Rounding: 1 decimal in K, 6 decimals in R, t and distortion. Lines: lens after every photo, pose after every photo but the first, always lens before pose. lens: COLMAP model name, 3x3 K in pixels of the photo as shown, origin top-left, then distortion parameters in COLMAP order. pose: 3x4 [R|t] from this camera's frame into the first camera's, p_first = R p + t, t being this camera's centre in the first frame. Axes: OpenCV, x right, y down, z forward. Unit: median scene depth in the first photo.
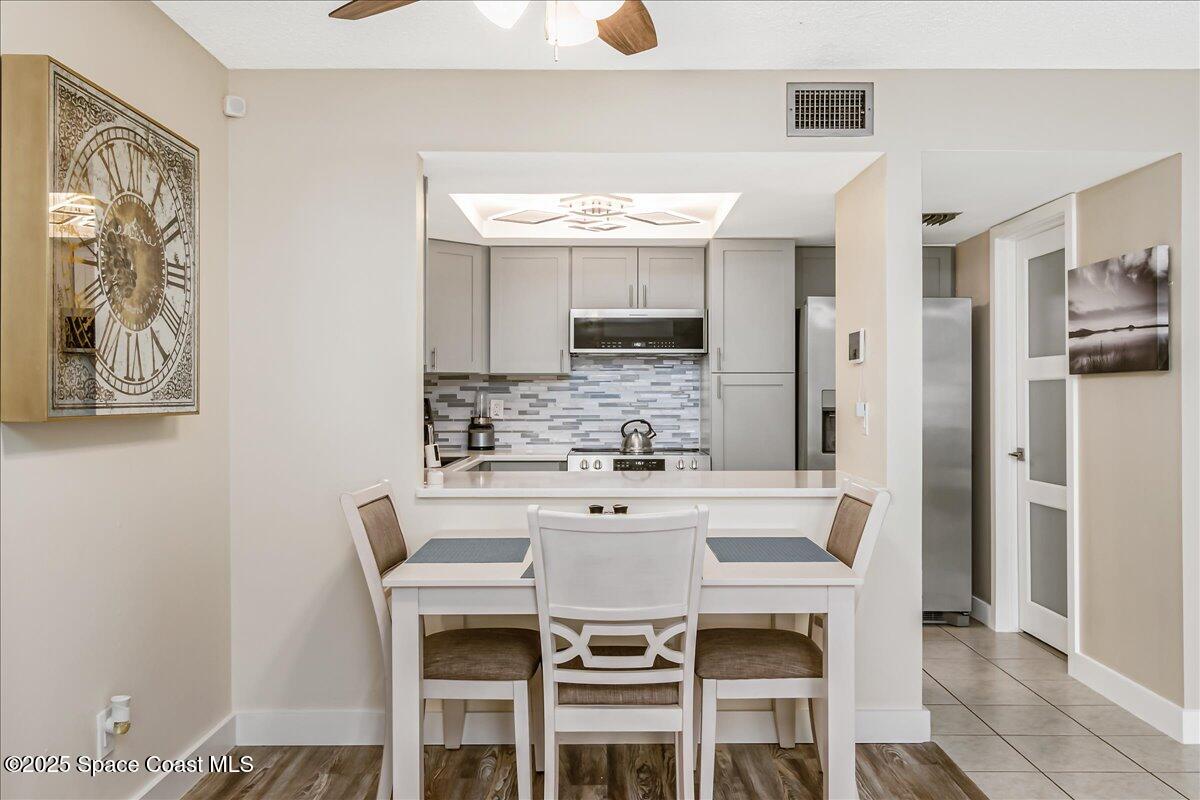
lens RADIAL K [[964.5, 0, 600.0], [0, 964.5, 400.0], [0, 0, 1]] dist [-0.000710, -0.001481]
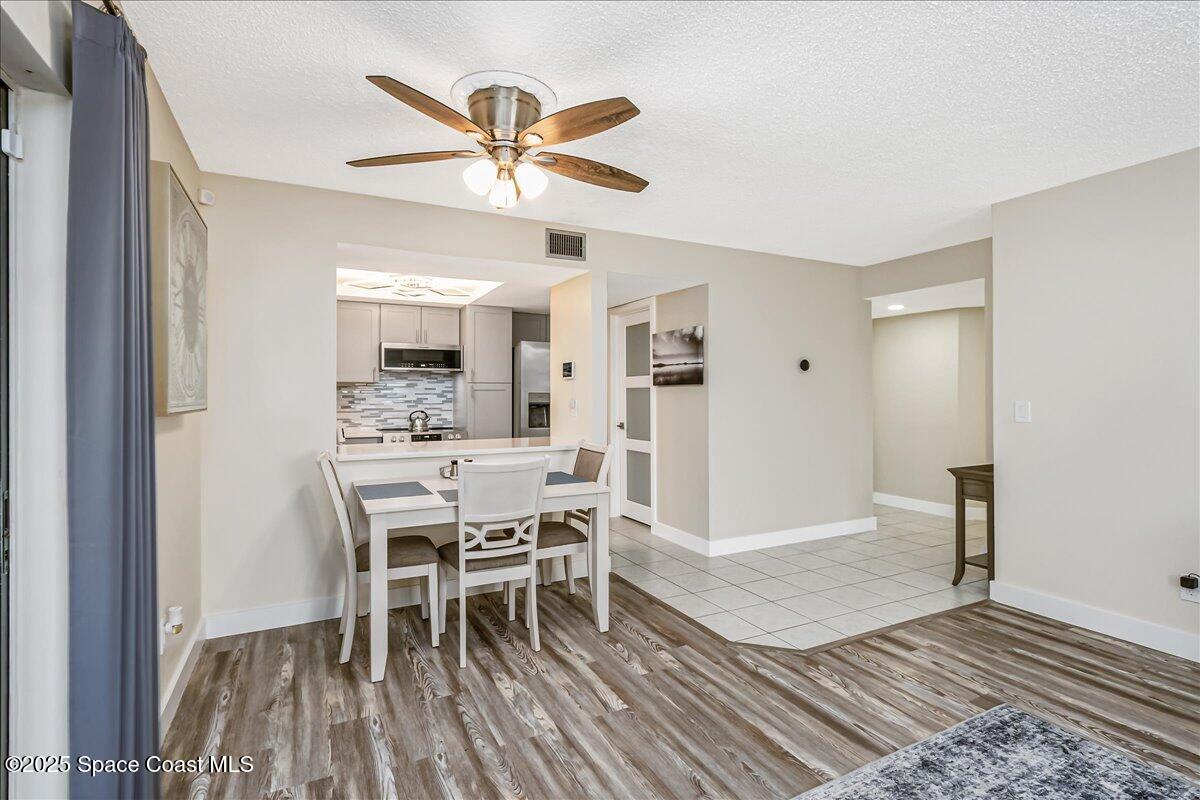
lens RADIAL K [[582.5, 0, 600.0], [0, 582.5, 400.0], [0, 0, 1]] dist [-0.000939, -0.000114]
pose [[0.885677, -0.004467, 0.464280, -0.178697], [0.002516, 0.999985, 0.004821, -0.002199], [-0.464294, -0.003101, 0.885676, -0.032173]]
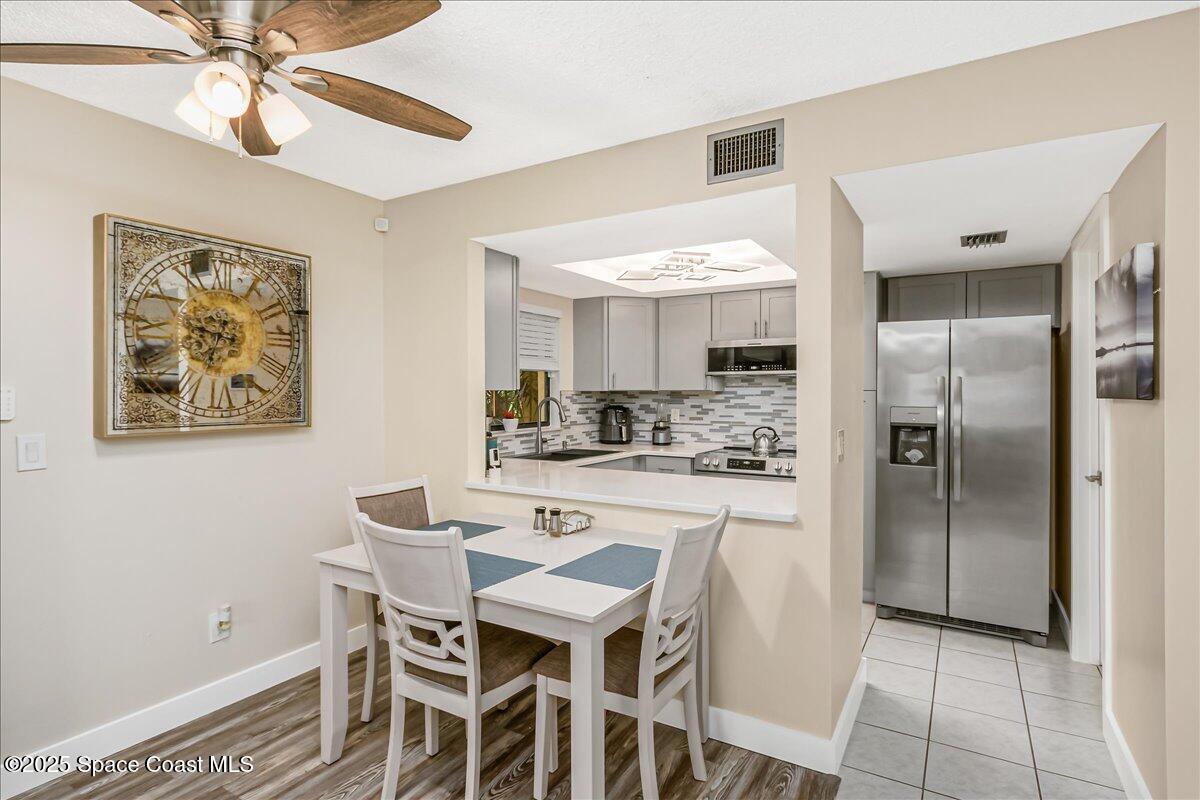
lens RADIAL K [[621.9, 0, 600.0], [0, 621.9, 400.0], [0, 0, 1]] dist [0.000305, -0.000017]
pose [[0.869600, 0.004721, -0.493734, 0.301895], [-0.002251, 0.999982, 0.005597, -0.022185], [0.493751, -0.003756, 0.869595, 0.222997]]
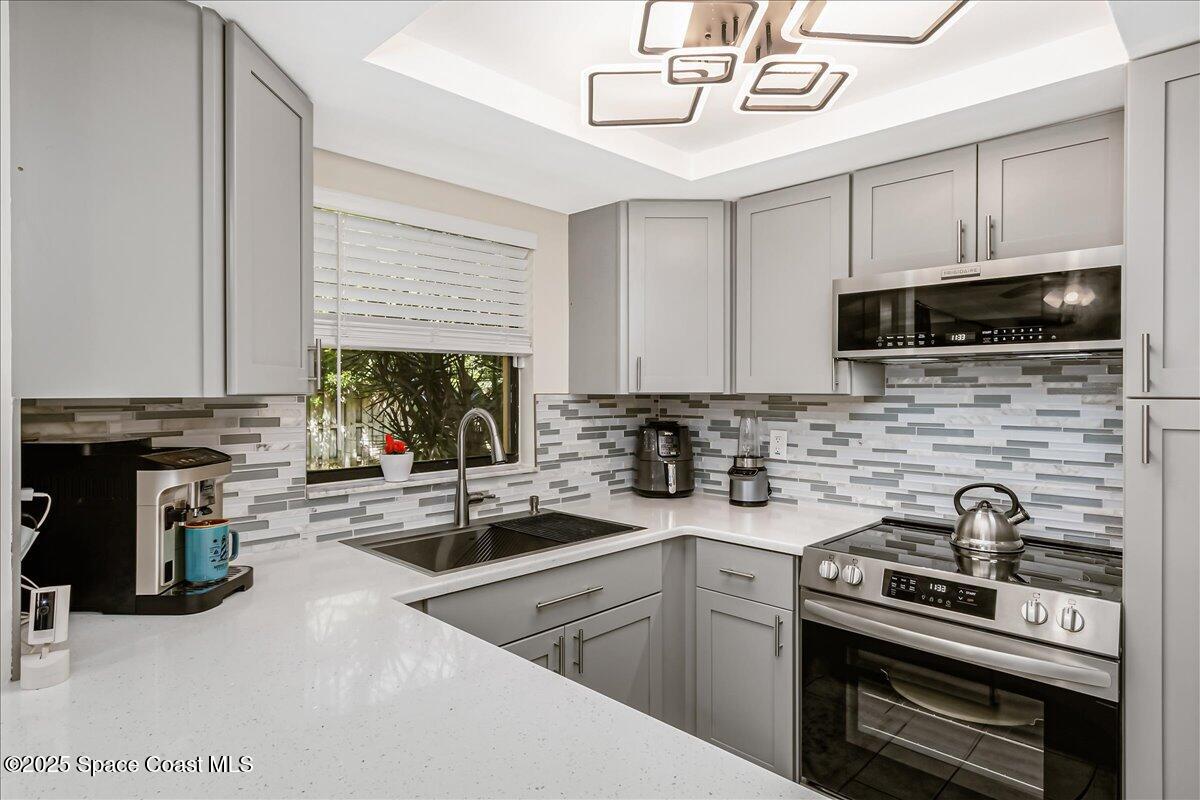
lens RADIAL K [[707.6, 0, 572.5], [0, 707.6, 396.2], [0, 0, 1]] dist [-0.004158, -0.001488]
pose [[0.725971, 0.004045, -0.687714, 0.163525], [-0.005379, 0.999986, 0.000203, -0.030012], [0.687705, 0.003552, 0.725982, 0.687604]]
